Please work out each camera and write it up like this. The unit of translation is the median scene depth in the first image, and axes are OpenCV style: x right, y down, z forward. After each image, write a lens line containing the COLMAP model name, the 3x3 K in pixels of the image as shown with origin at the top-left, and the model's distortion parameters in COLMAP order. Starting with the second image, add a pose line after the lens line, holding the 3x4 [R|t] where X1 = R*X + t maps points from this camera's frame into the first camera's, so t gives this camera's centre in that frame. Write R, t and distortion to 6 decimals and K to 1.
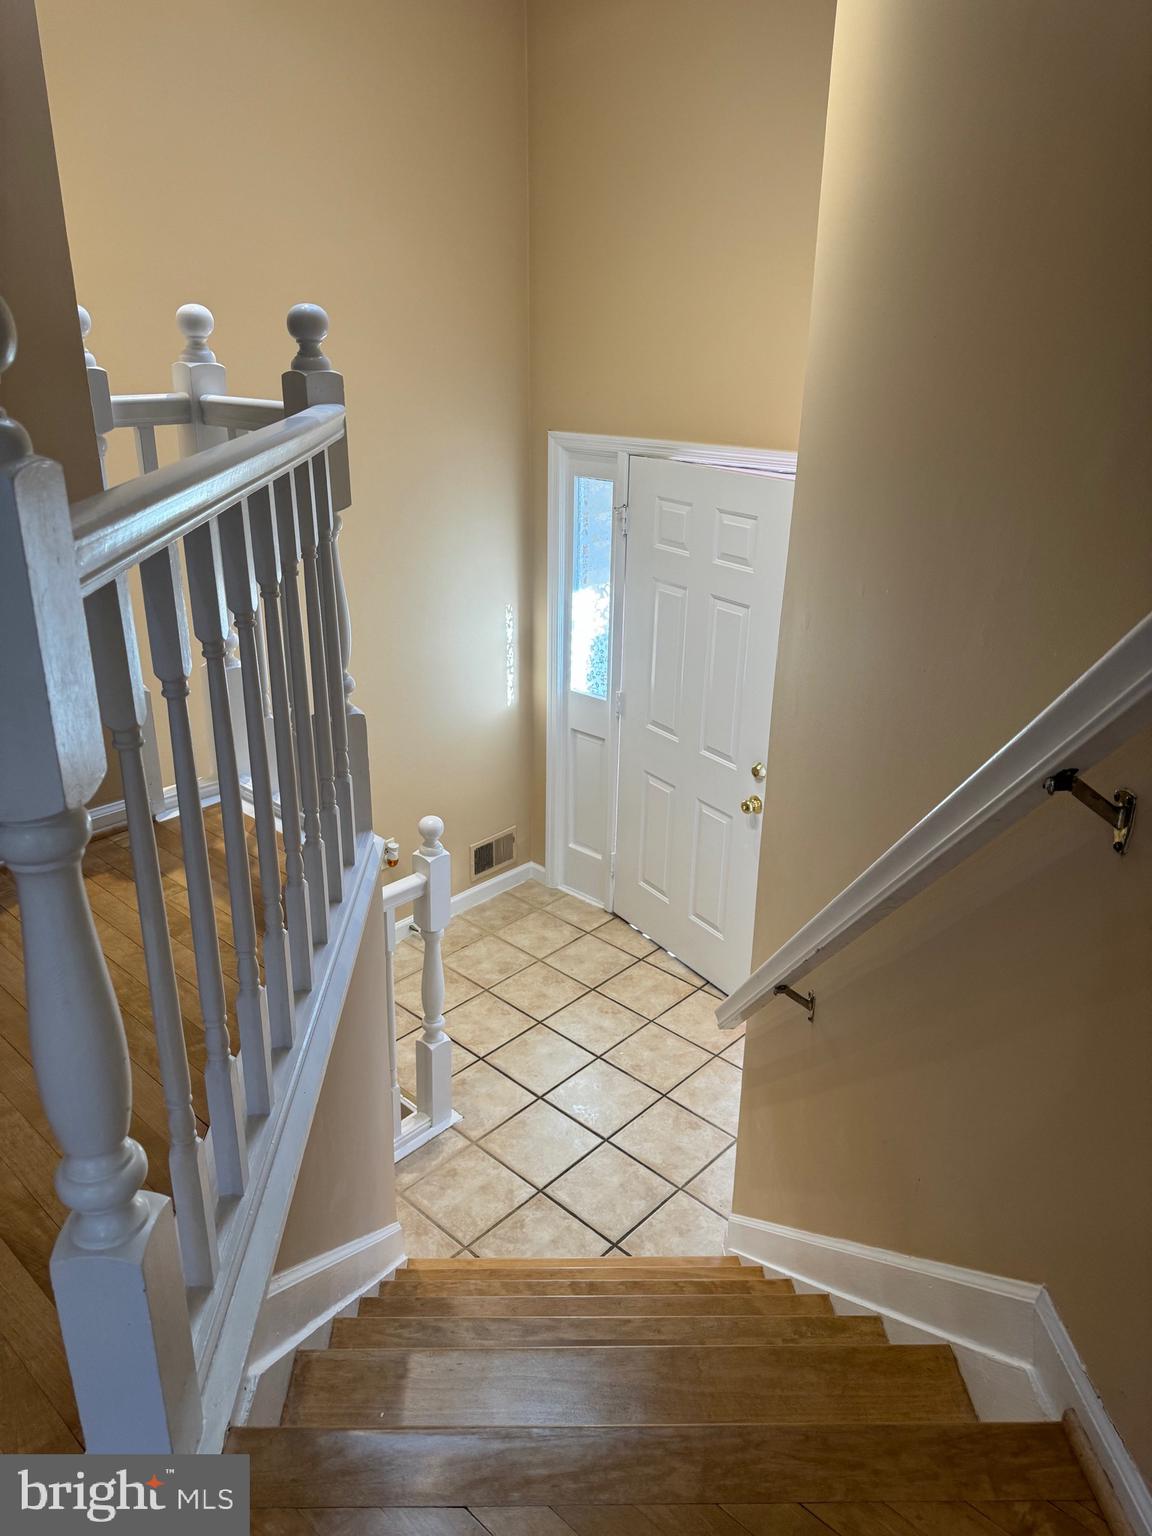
lens RADIAL K [[1091.0, 0, 571.6], [0, 1091.0, 762.0], [0, 0, 1]] dist [0.070309, -0.091308]
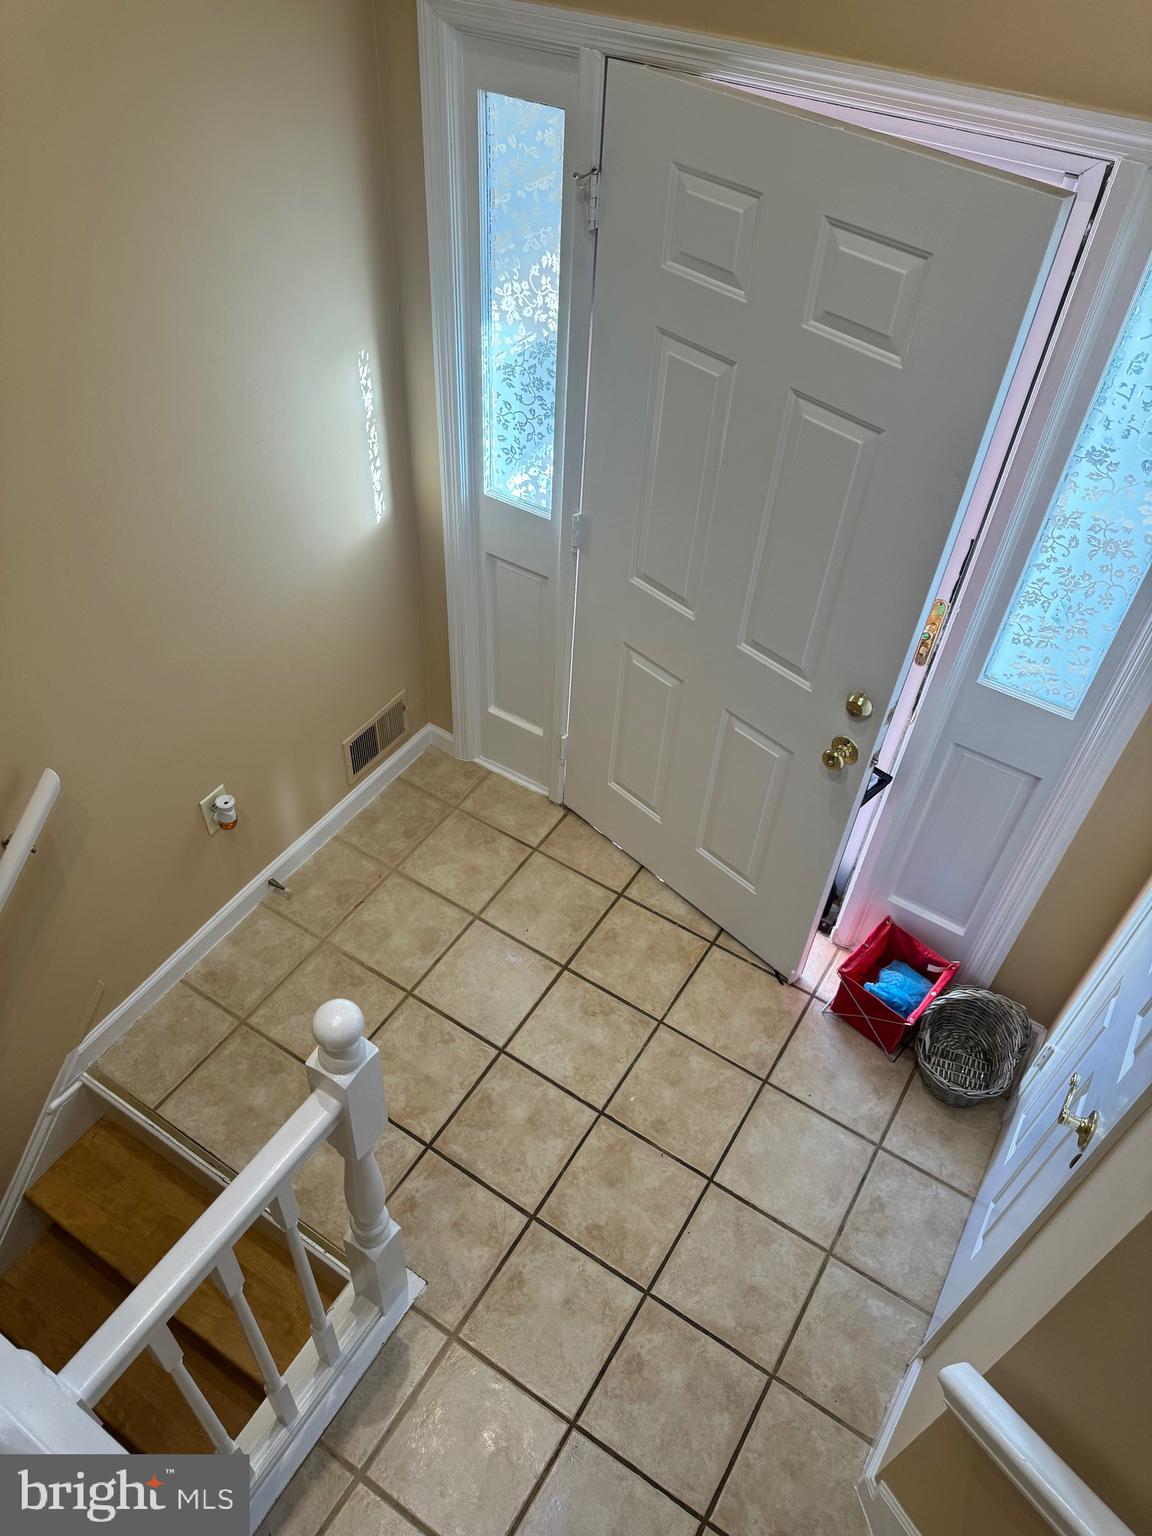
lens RADIAL K [[1091.0, 0, 574.0], [0, 1091.0, 774.2], [0, 0, 1]] dist [0.070309, -0.091308]
pose [[0.982356, -0.113738, 0.148460, -0.061650], [0.042810, 0.909492, 0.413512, -0.181873], [-0.182055, -0.399860, 0.898314, 0.420879]]
